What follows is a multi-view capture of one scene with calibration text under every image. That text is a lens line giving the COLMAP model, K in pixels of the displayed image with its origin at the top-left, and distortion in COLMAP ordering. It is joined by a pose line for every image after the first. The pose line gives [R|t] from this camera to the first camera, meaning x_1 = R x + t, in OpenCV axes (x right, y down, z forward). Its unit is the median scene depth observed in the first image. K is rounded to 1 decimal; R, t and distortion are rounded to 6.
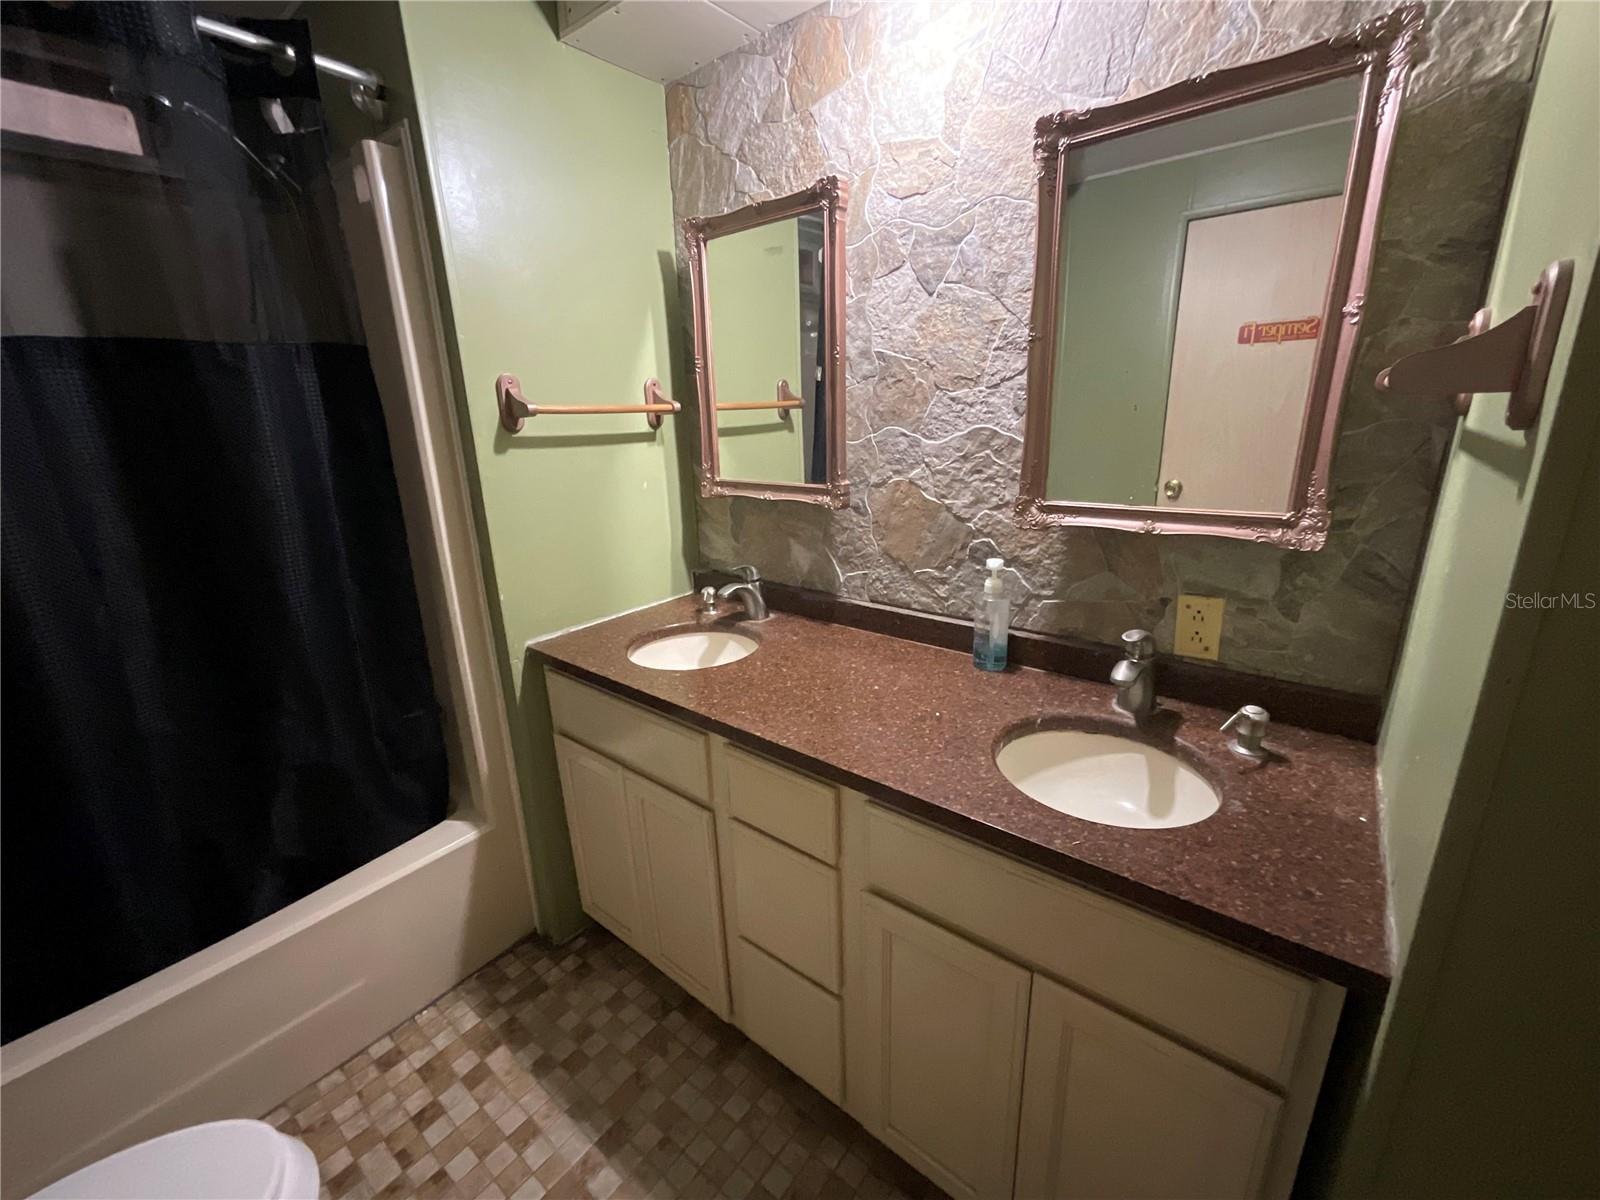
lens RADIAL K [[650.5, 0, 797.0], [0, 650.5, 597.8], [0, 0, 1]] dist [-0.010485, 0.009296]
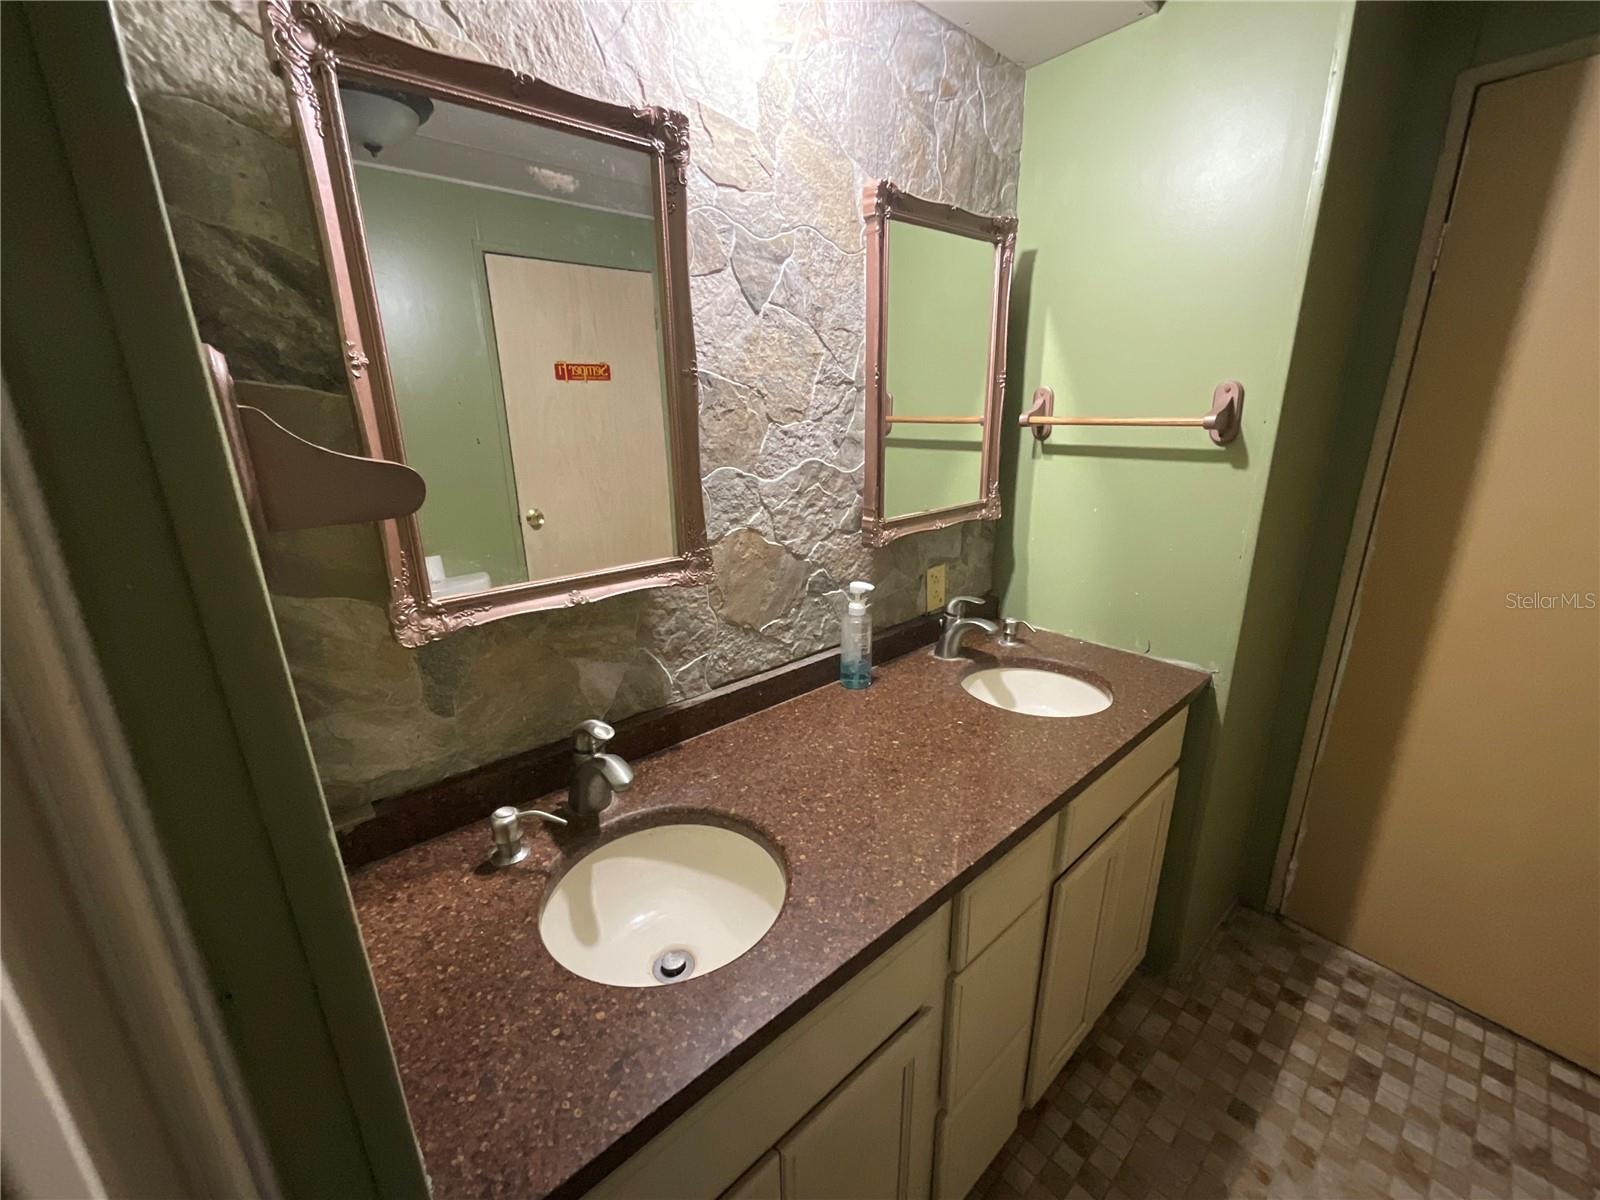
lens RADIAL K [[637.9, 0, 800.0], [0, 637.9, 600.0], [0, 0, 1]] dist [-0.010330, 0.004454]
pose [[0.178153, -0.259373, 0.949204, -0.644583], [0.289559, 0.935743, 0.201348, -0.247950], [-0.940435, 0.238979, 0.241809, 0.782038]]
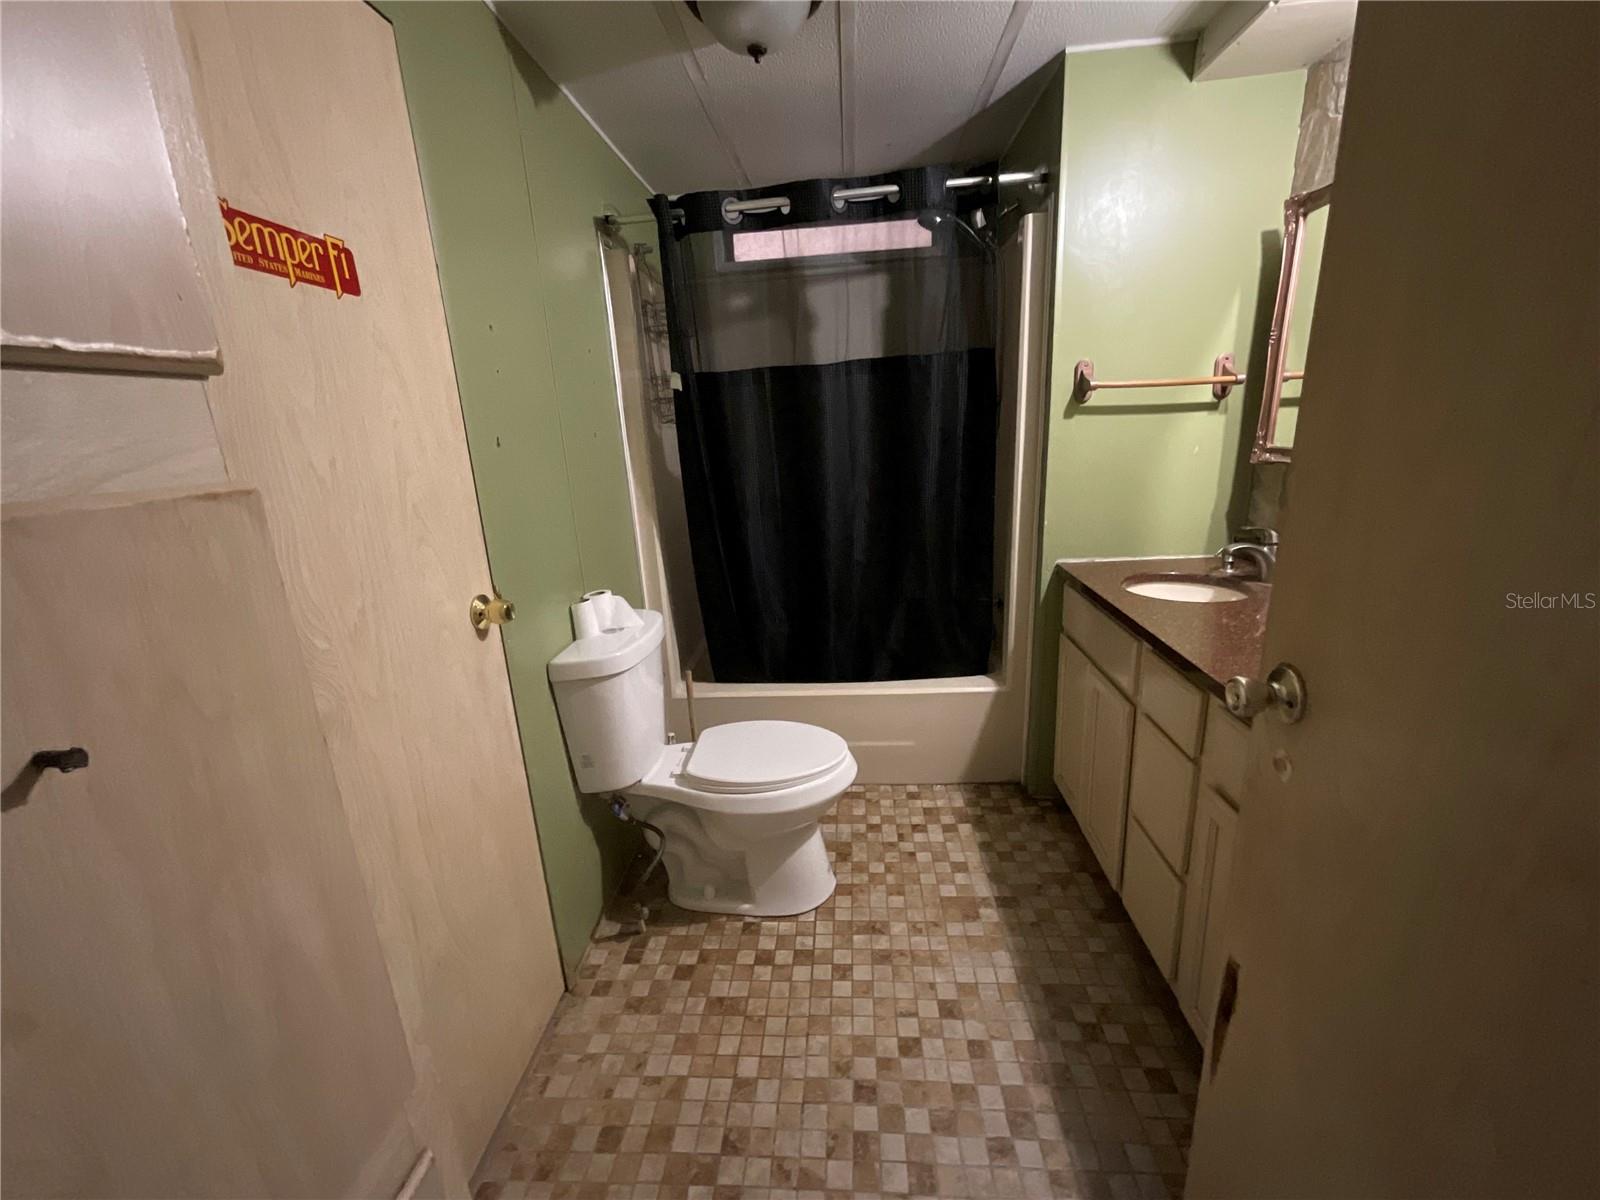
lens RADIAL K [[650.5, 0, 797.0], [0, 650.5, 597.8], [0, 0, 1]] dist [-0.010485, 0.009296]
pose [[0.563851, 0.218705, -0.796392, 0.411759], [-0.200056, 0.971750, 0.125221, 0.092669], [0.801280, 0.088717, 0.591675, -0.246640]]
